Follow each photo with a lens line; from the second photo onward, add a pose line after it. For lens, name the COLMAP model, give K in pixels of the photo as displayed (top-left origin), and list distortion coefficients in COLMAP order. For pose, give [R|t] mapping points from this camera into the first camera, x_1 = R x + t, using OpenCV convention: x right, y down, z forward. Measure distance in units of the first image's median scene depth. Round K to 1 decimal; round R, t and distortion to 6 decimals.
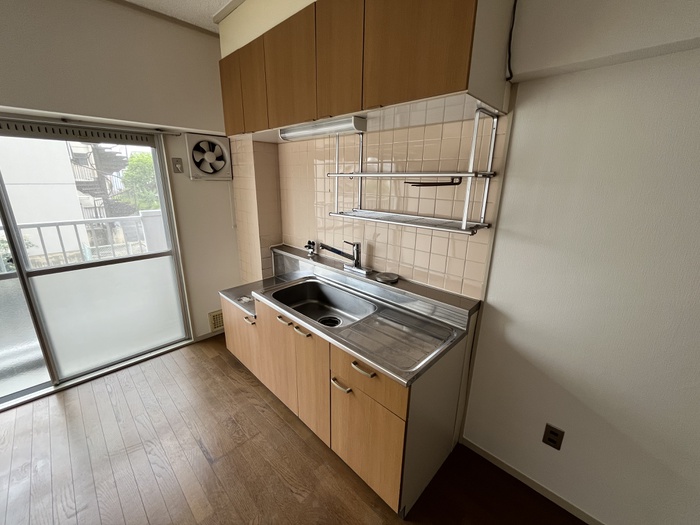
lens RADIAL K [[285.6, 0, 348.7], [0, 285.6, 258.7], [0, 0, 1]] dist [-0.002919, -0.000284]
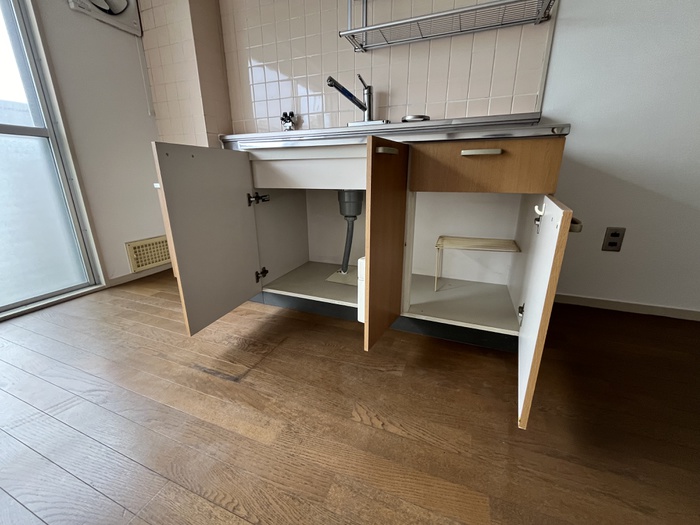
lens RADIAL K [[285.6, 0, 348.7], [0, 285.6, 258.7], [0, 0, 1]] dist [-0.002919, -0.000284]
pose [[0.924224, -0.126319, 0.360351, -0.300068], [0.120416, 0.991962, 0.038885, 0.311081], [-0.362366, 0.007454, 0.932006, 0.230670]]
